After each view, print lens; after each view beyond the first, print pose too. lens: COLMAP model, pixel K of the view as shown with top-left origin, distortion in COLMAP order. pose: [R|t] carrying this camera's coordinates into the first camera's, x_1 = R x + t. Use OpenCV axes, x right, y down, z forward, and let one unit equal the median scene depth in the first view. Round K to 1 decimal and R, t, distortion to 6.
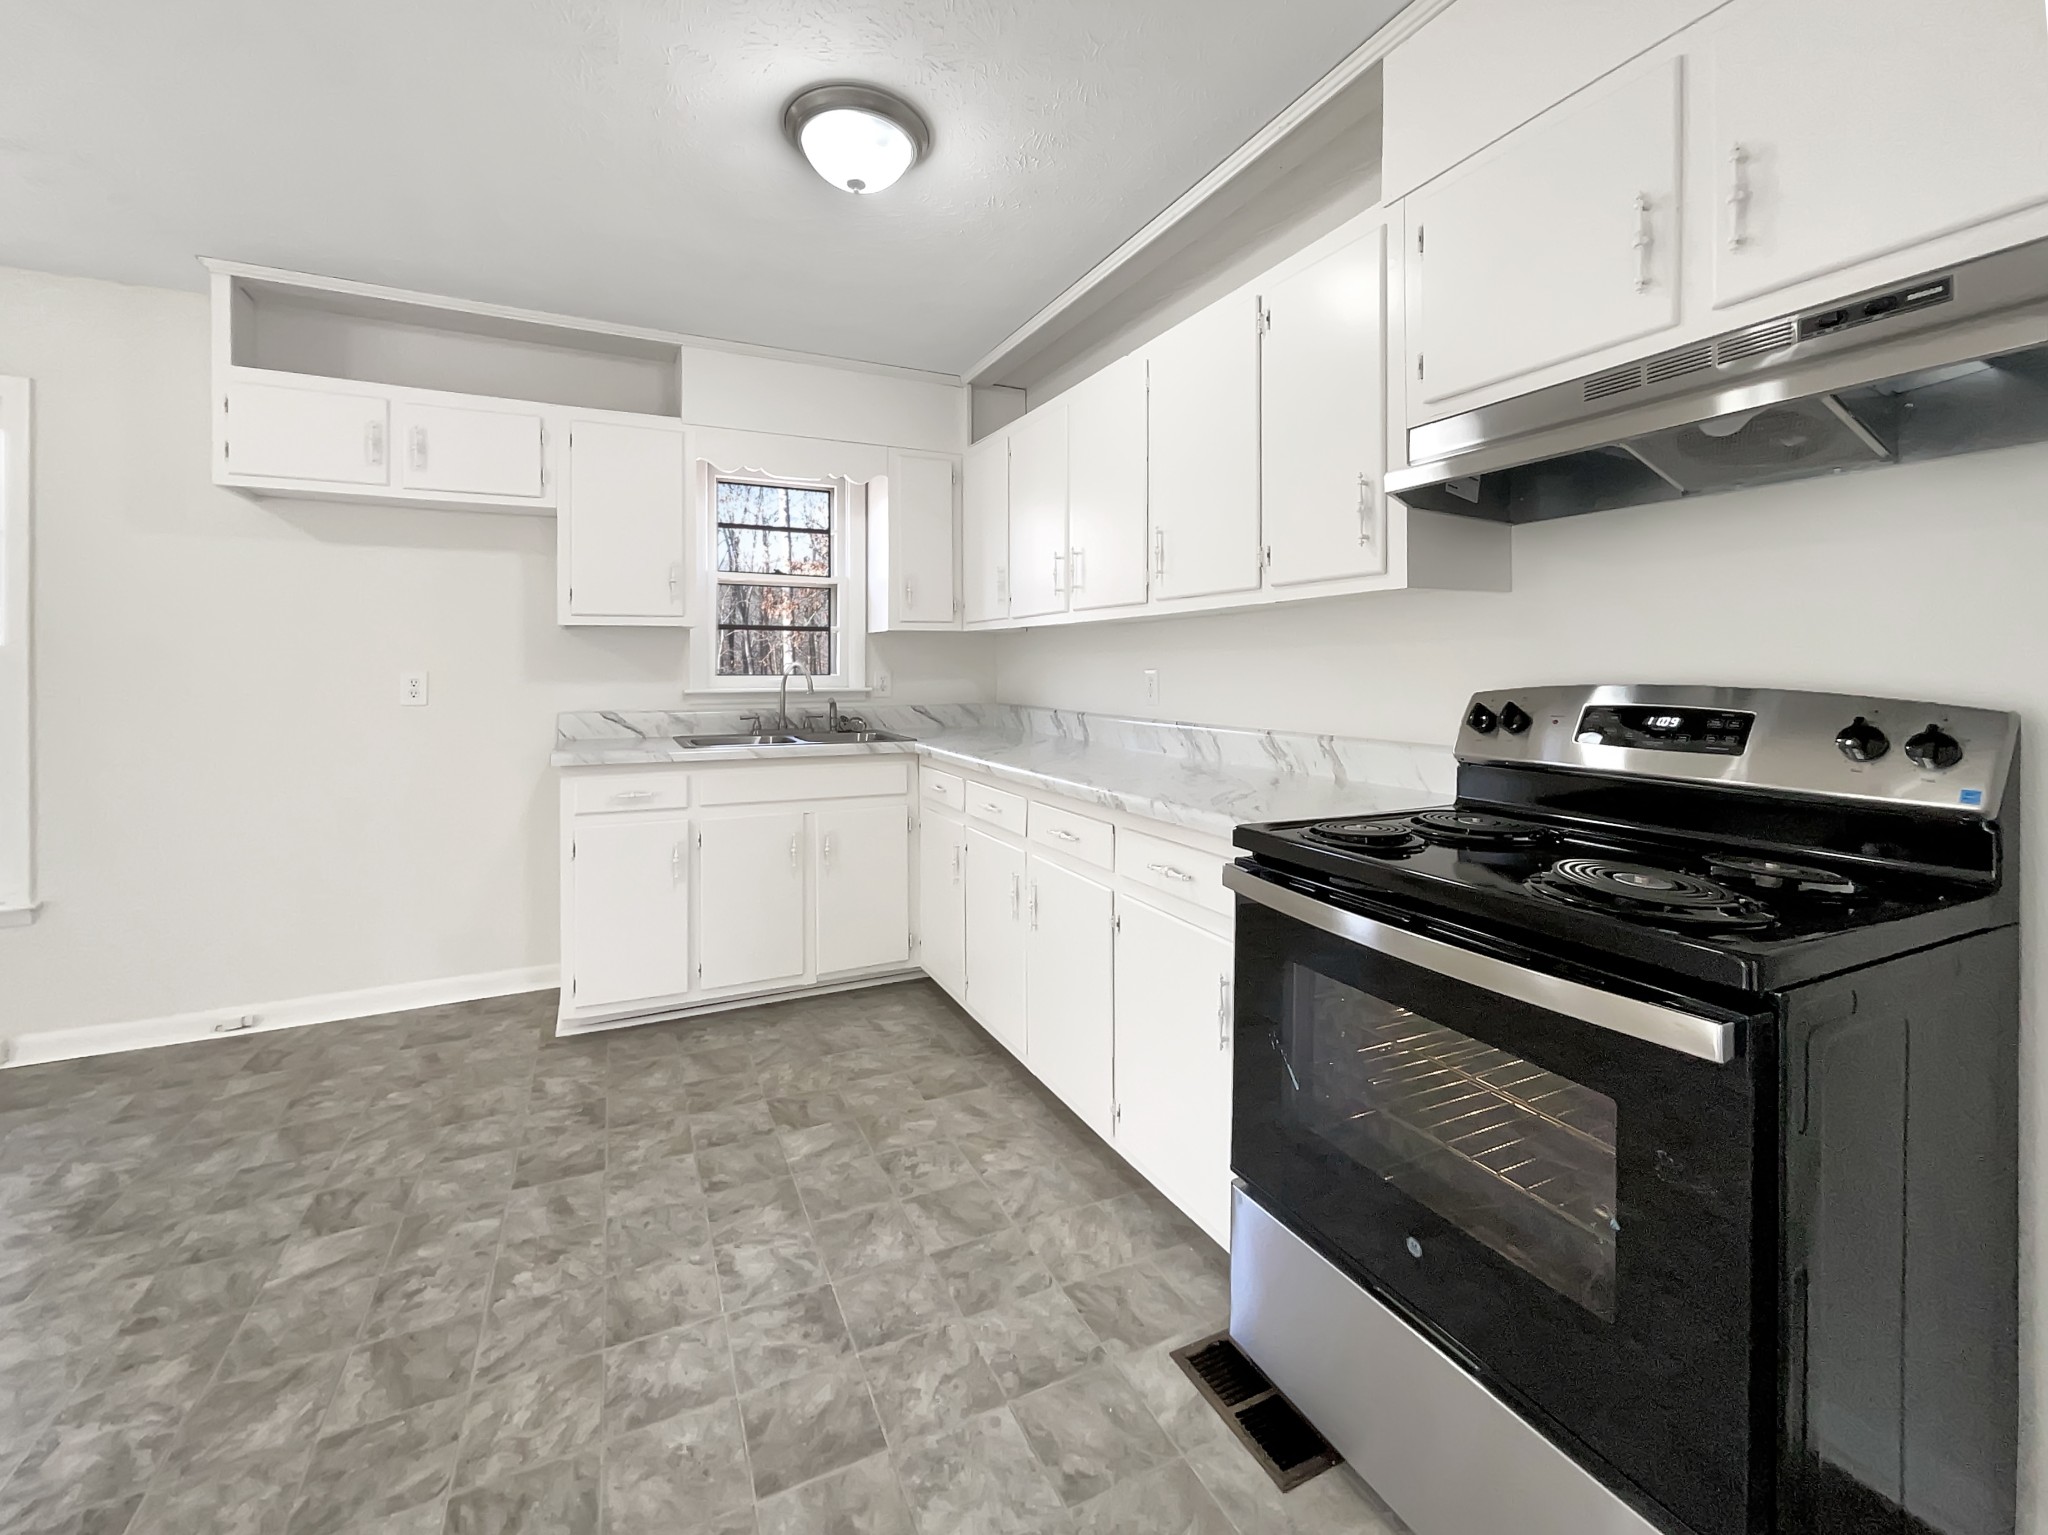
lens RADIAL K [[851.3, 0, 1002.0], [0, 851.3, 753.4], [0, 0, 1]] dist [0.000807, 0.000547]
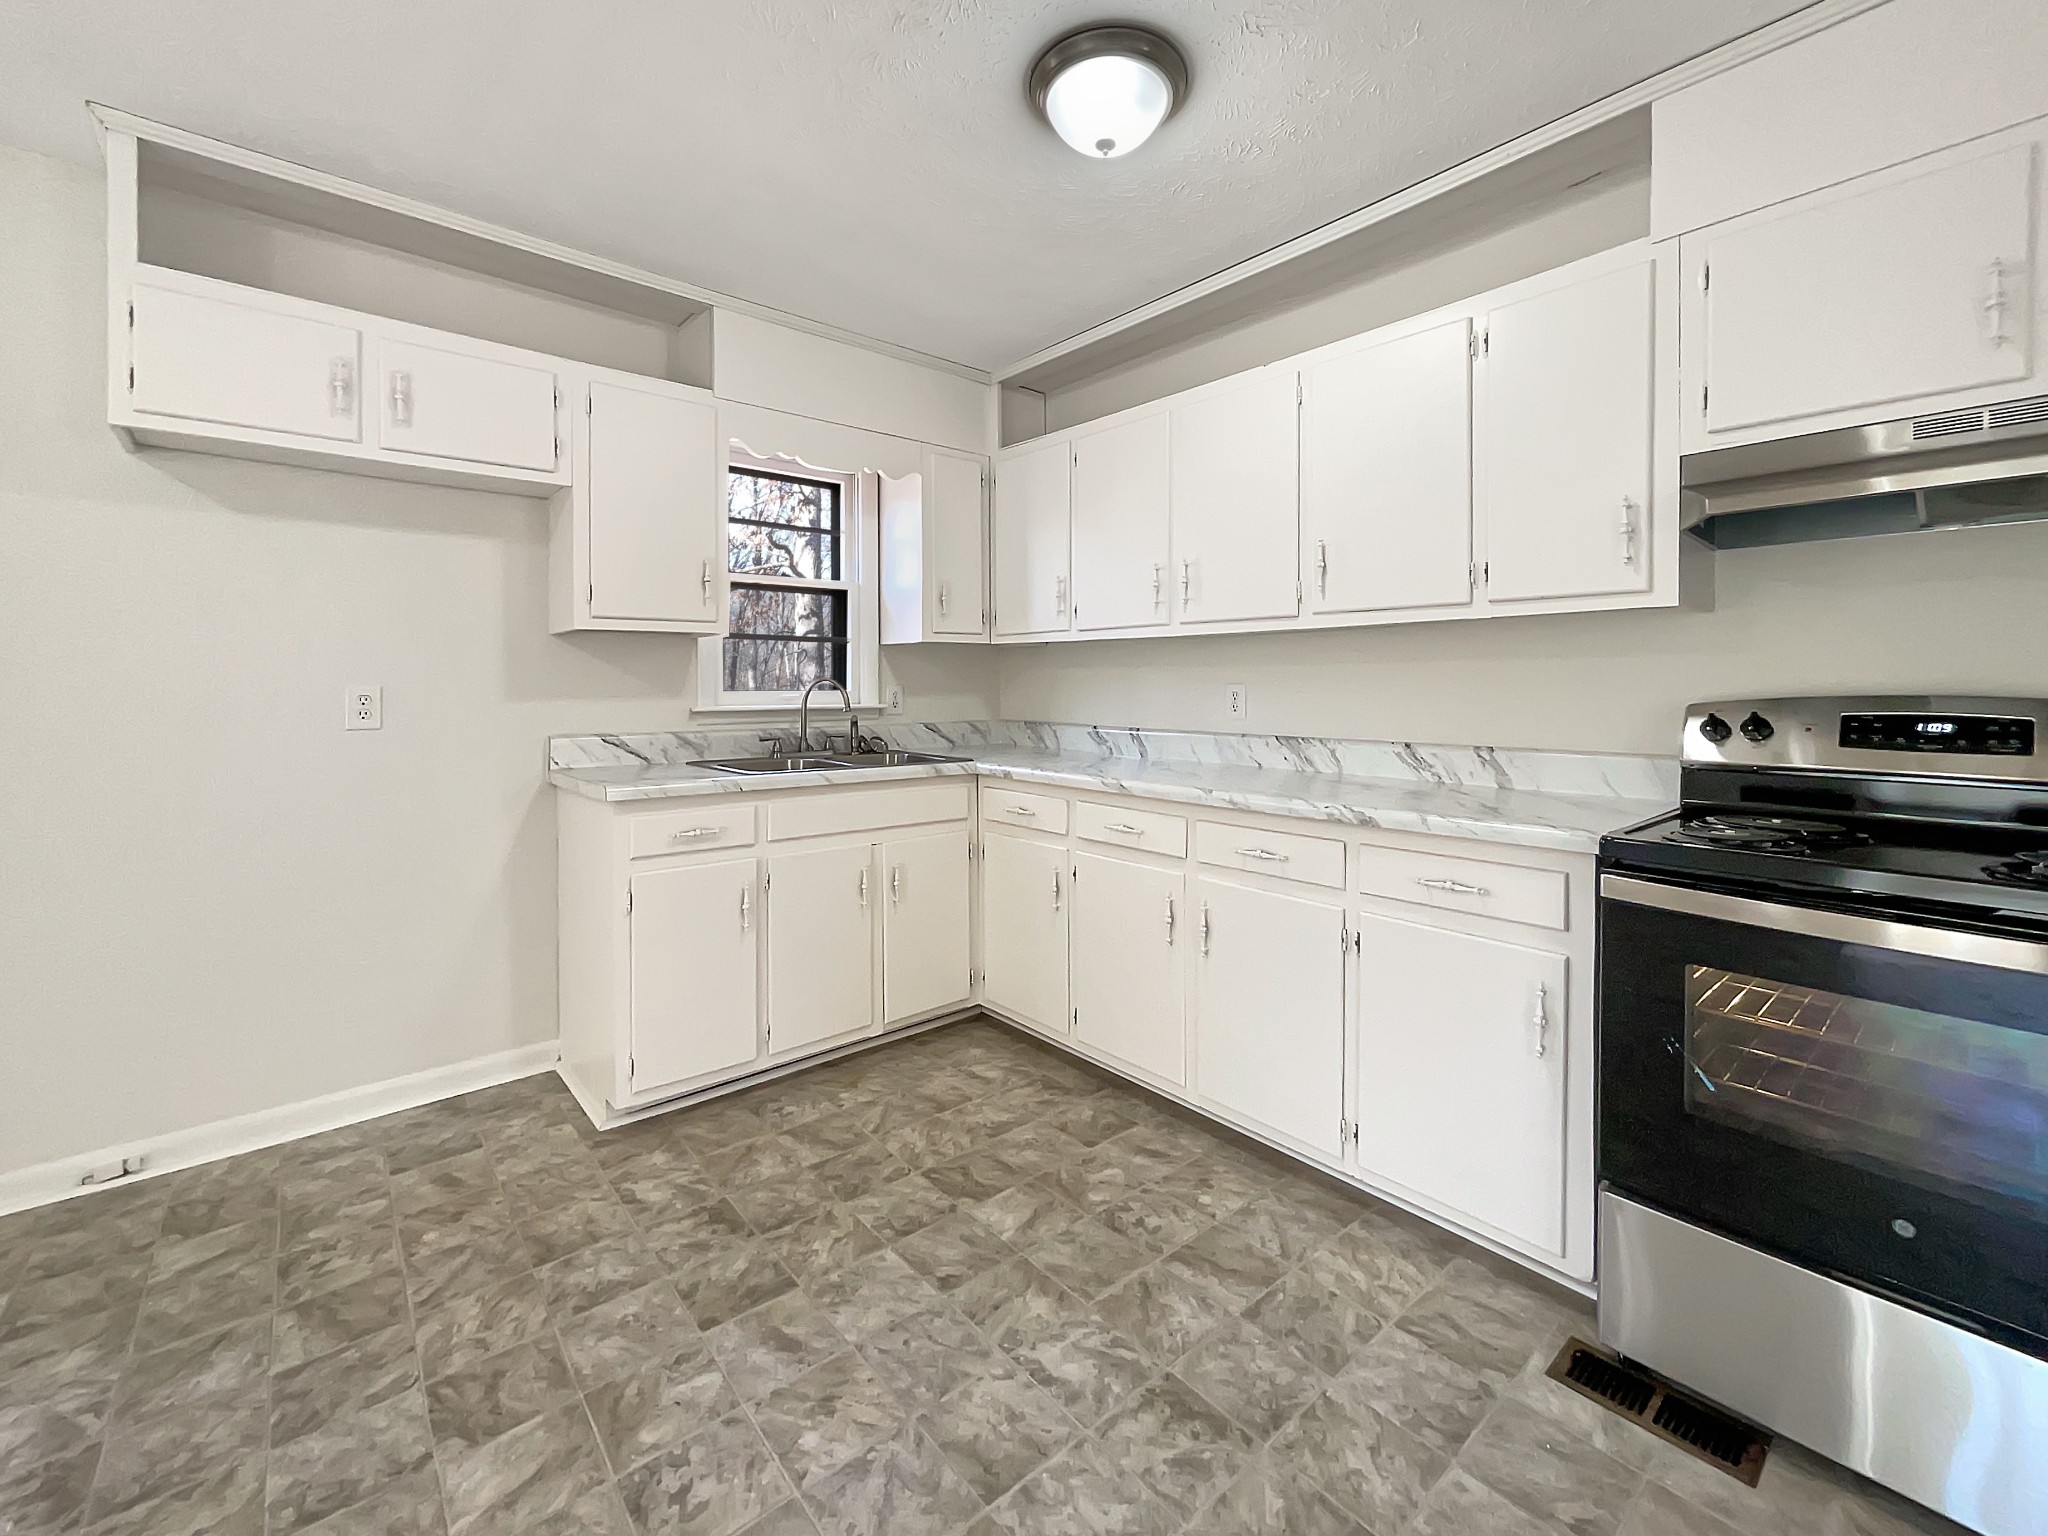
lens RADIAL K [[850.4, 0, 1024.0], [0, 850.4, 768.0], [0, 0, 1]] dist [0.001181, -0.000264]
pose [[0.966902, -0.023154, 0.254093, -0.410972], [0.024138, 0.999708, -0.000753, -0.007231], [-0.254002, 0.006861, 0.967179, 0.128027]]
